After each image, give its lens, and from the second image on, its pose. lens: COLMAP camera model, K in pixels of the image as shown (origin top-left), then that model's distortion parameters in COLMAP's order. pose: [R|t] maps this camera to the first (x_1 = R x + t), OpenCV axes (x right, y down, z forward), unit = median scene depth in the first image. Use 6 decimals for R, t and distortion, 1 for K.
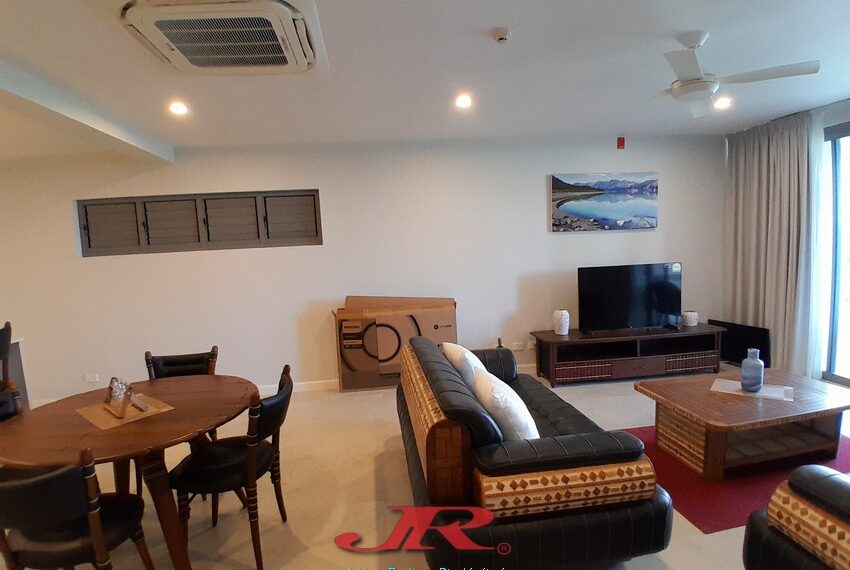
lens RADIAL K [[429.0, 0, 426.9], [0, 429.0, 295.5], [0, 0, 1]] dist [-0.000764, -0.046539]
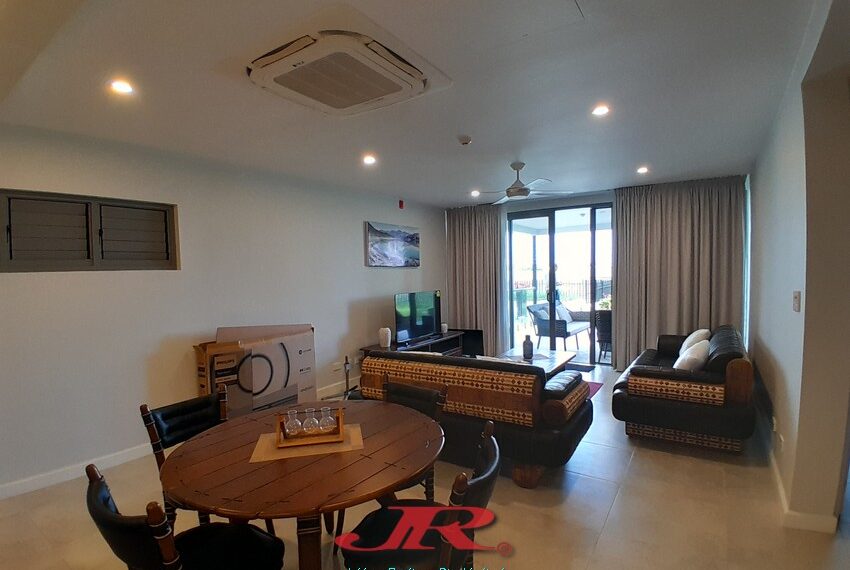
lens RADIAL K [[429.0, 0, 426.9], [0, 429.0, 295.5], [0, 0, 1]] dist [-0.000764, -0.046539]
pose [[0.635887, -0.007518, 0.771745, -0.599972], [0.074838, 0.995841, -0.051963, 0.013332], [-0.768145, 0.090798, 0.633805, 0.094038]]
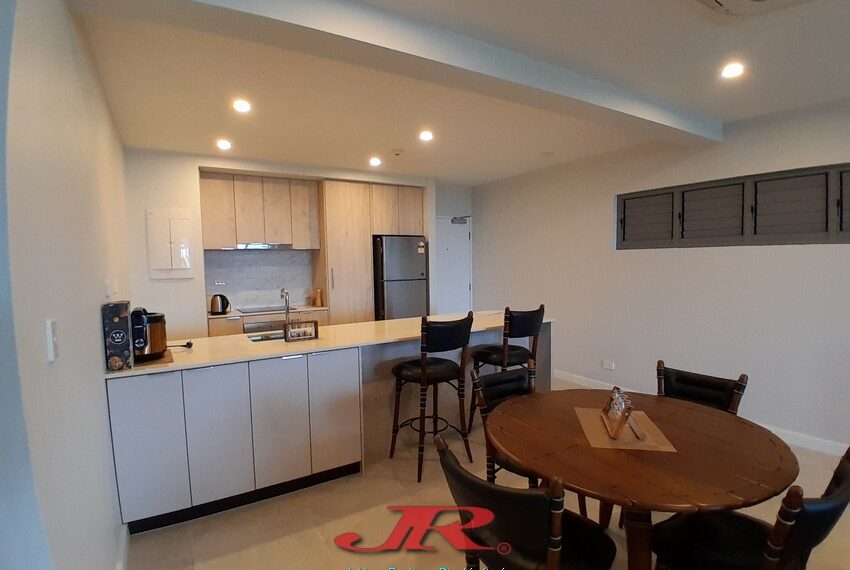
lens RADIAL K [[429.0, 0, 426.9], [0, 429.0, 295.5], [0, 0, 1]] dist [-0.000764, -0.046539]
pose [[0.437373, 0.111755, -0.892309, -0.065944], [-0.100523, 0.992105, 0.074982, -0.011335], [0.893644, 0.056902, 0.445154, 0.113329]]
